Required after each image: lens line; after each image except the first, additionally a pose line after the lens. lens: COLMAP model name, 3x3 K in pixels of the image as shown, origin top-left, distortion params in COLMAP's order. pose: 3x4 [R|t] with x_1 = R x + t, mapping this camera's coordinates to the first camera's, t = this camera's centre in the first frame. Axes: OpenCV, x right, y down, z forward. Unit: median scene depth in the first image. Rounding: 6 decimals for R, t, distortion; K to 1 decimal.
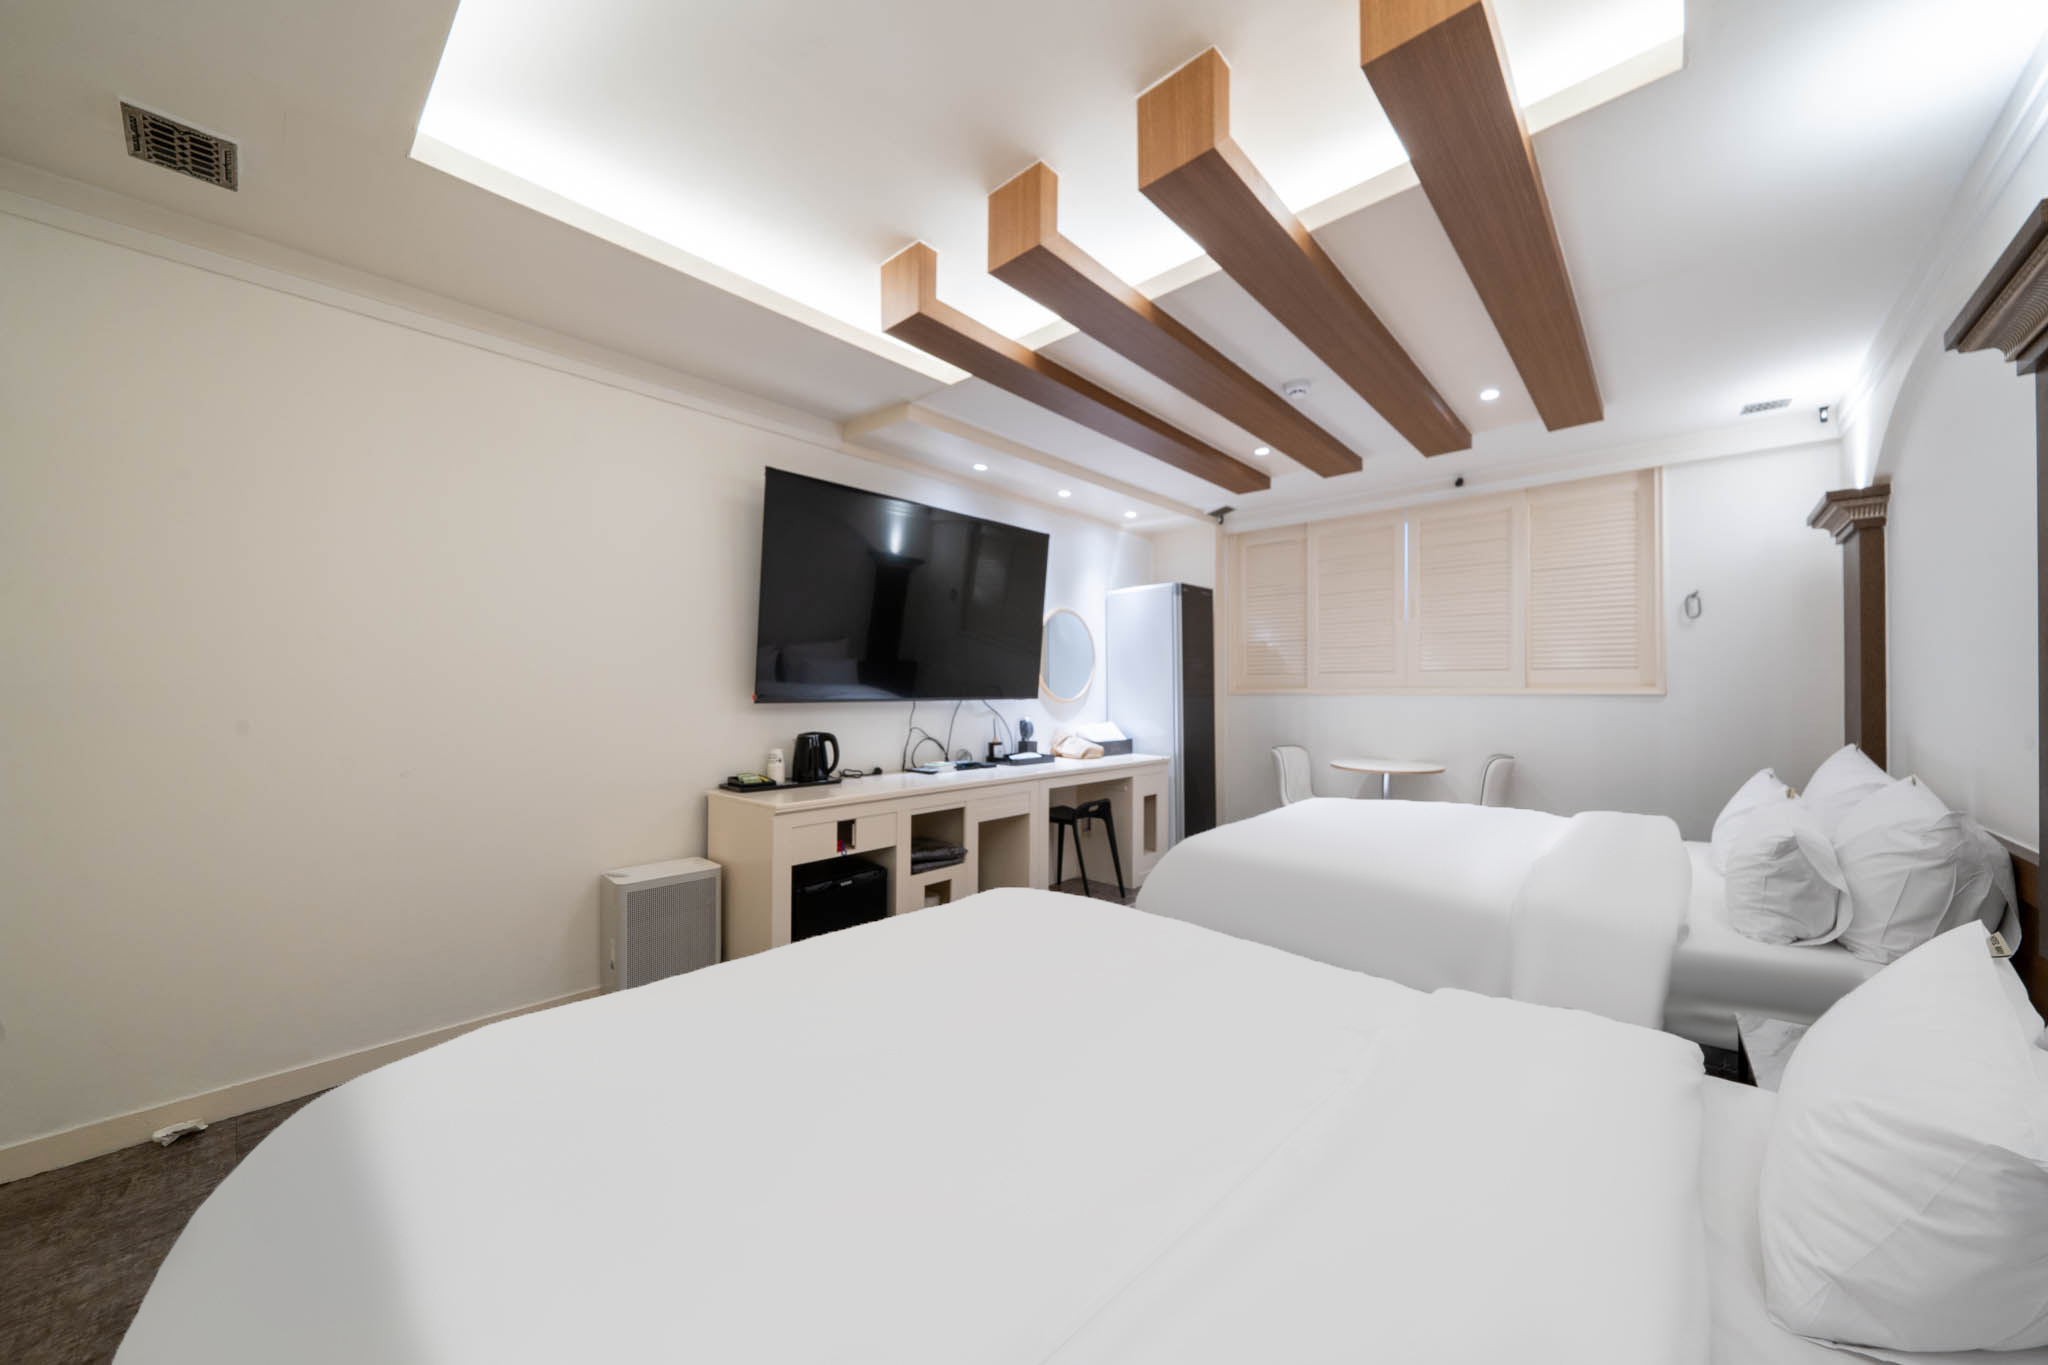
lens RADIAL K [[727.7, 0, 1063.1], [0, 727.7, 691.4], [0, 0, 1]] dist [0.000633, 0.000073]
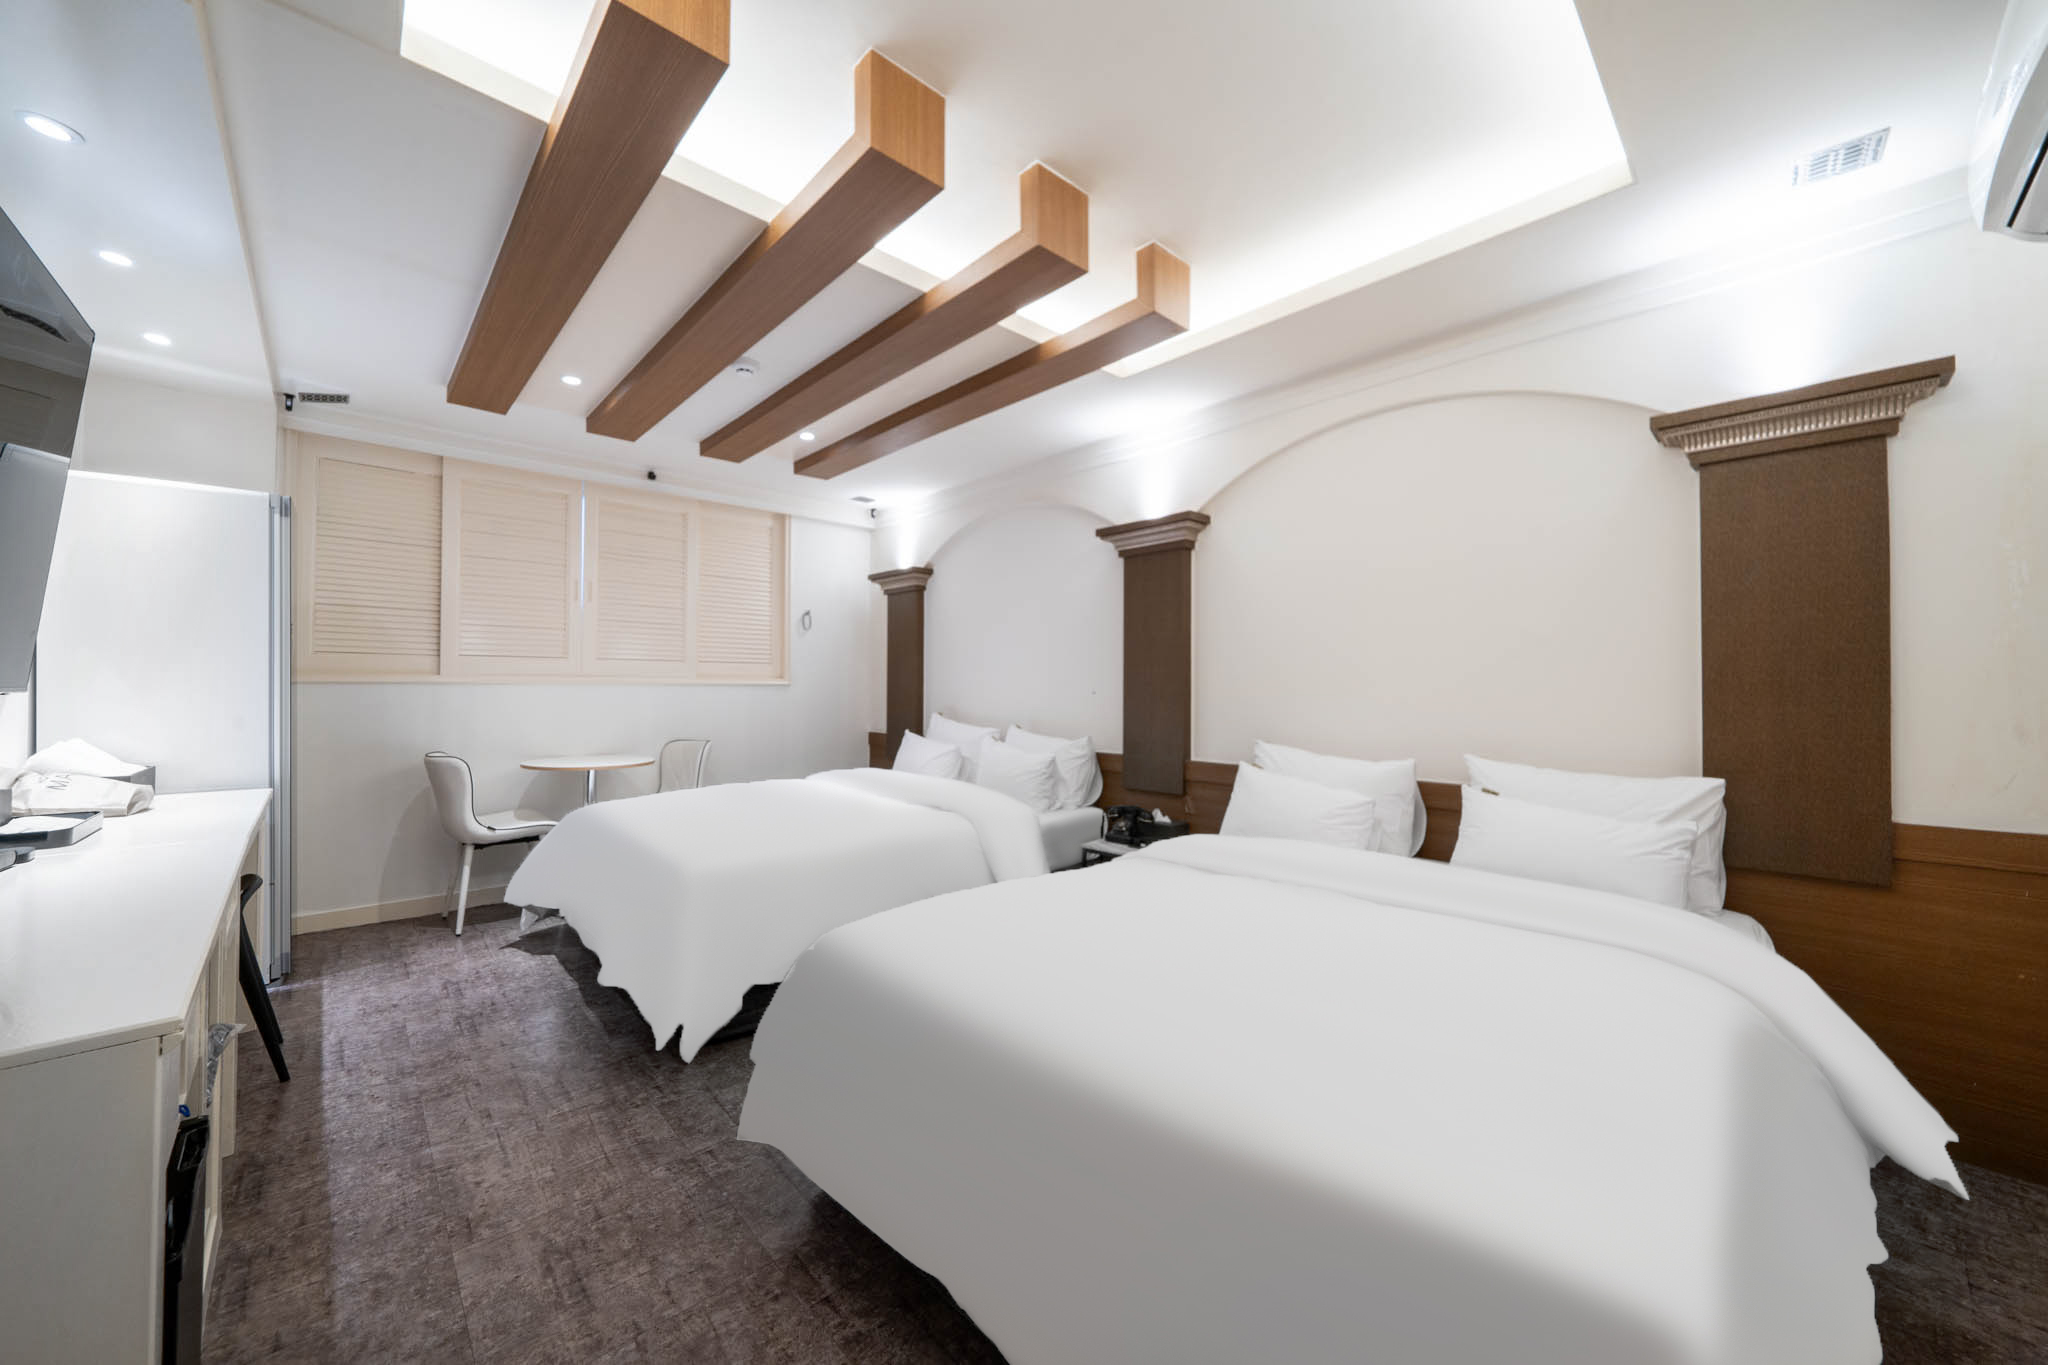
lens RADIAL K [[725.1, 0, 1024.0], [0, 725.1, 682.5], [0, 0, 1]] dist [-0.000253, 0.000015]
pose [[0.107701, 0.003741, 0.994176, -0.455822], [-0.006984, 0.999971, -0.003007, 0.002208], [-0.994159, -0.006620, 0.107724, 0.412298]]
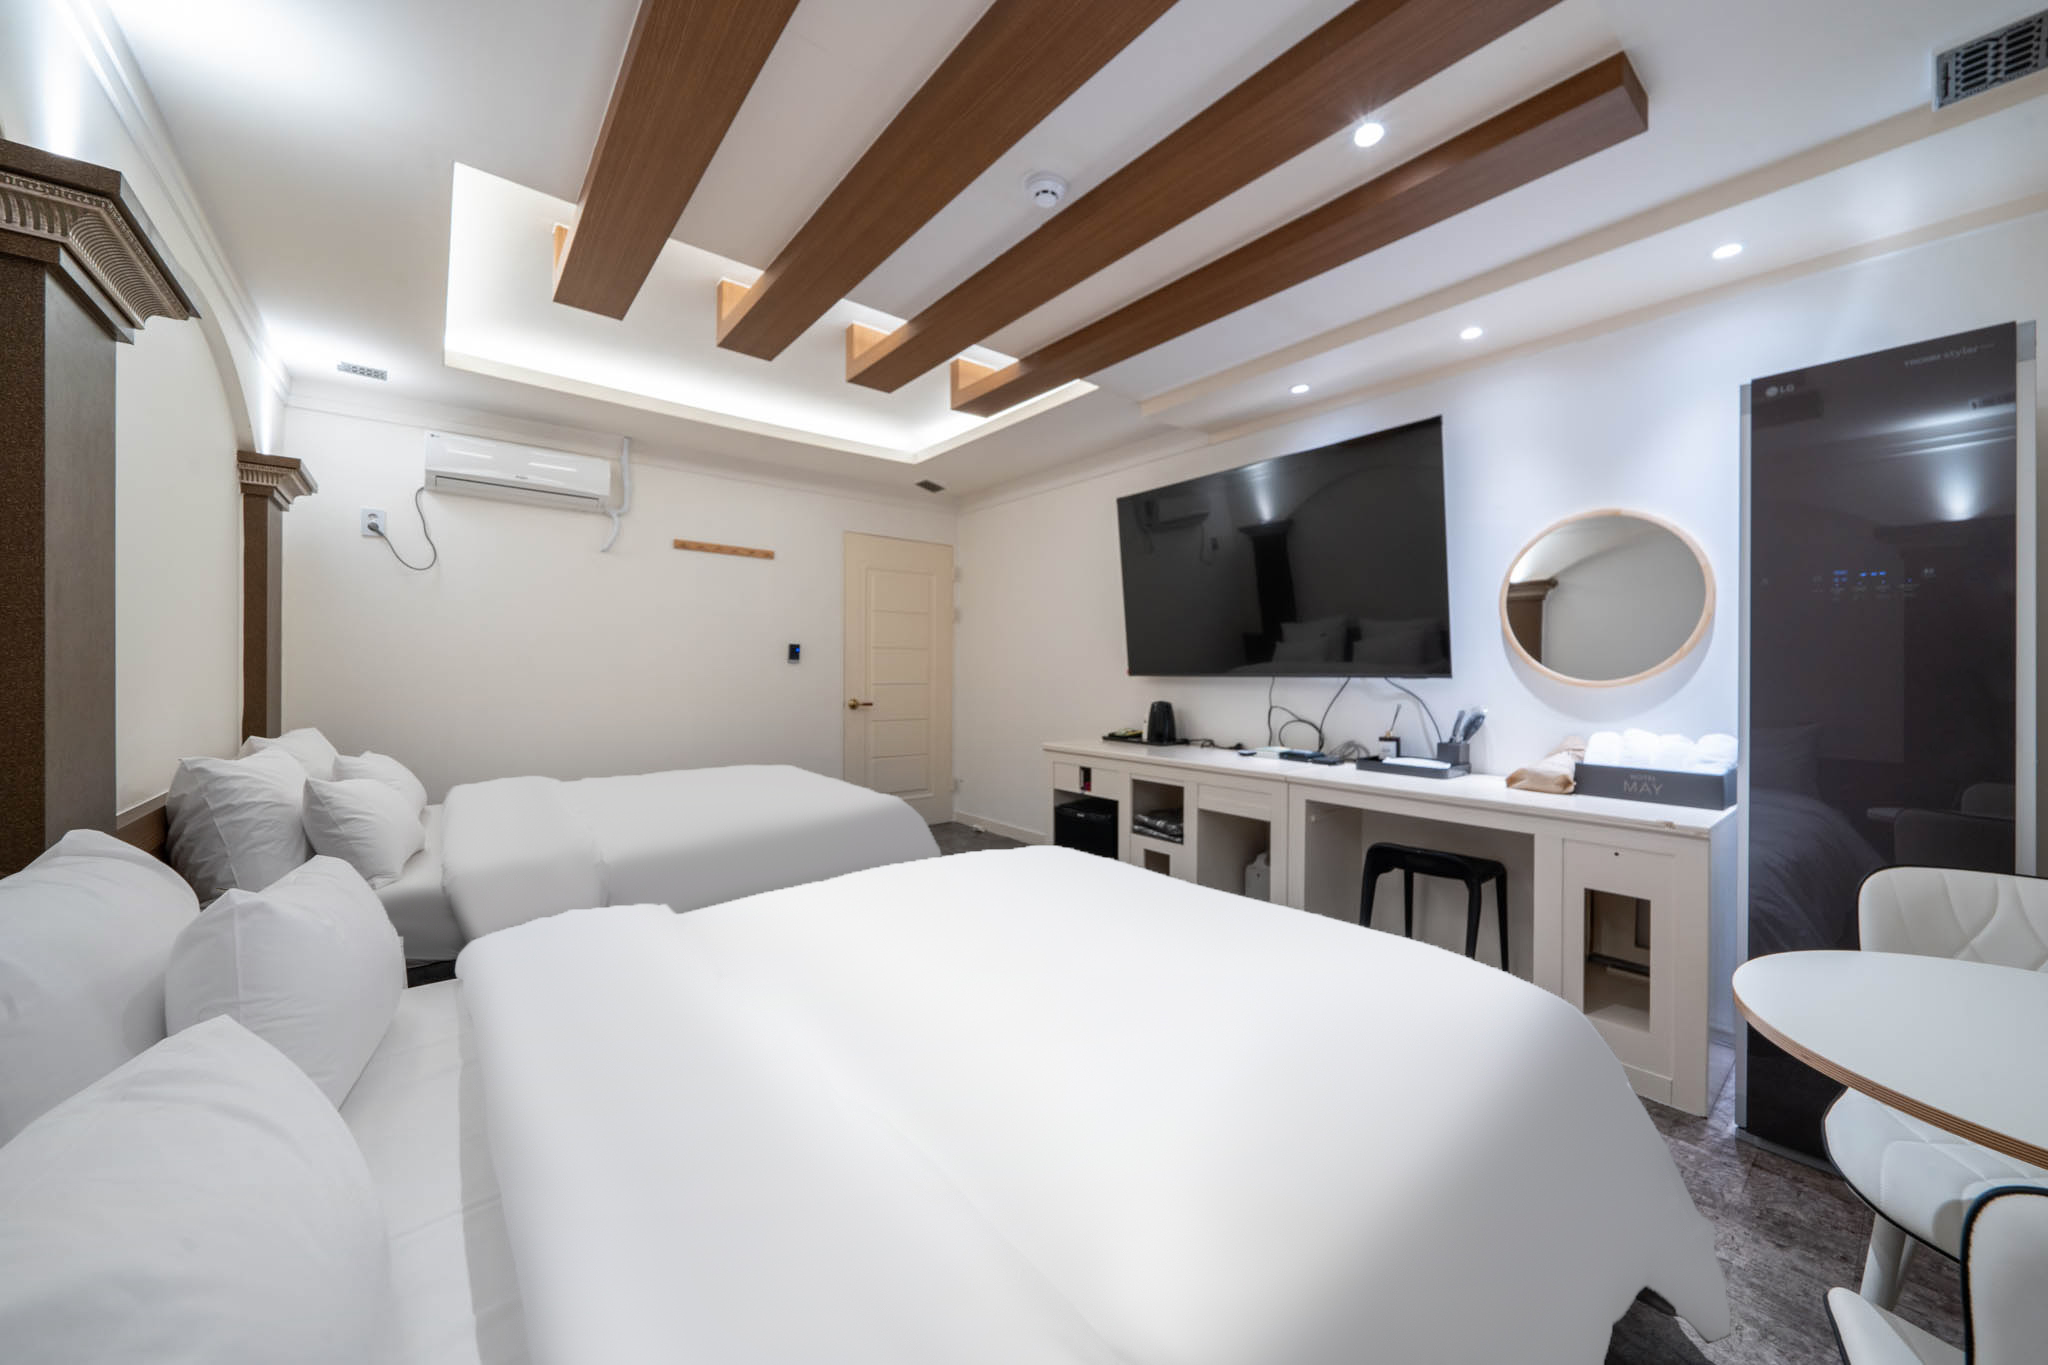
lens RADIAL K [[731.1, 0, 1024.0], [0, 731.1, 682.5], [0, 0, 1]] dist [-0.000223, -0.000033]
pose [[-0.175501, 0.017047, -0.984332, 0.767053], [0.000854, 0.999852, 0.017164, 0.003868], [0.984479, 0.002172, -0.175490, 0.866923]]
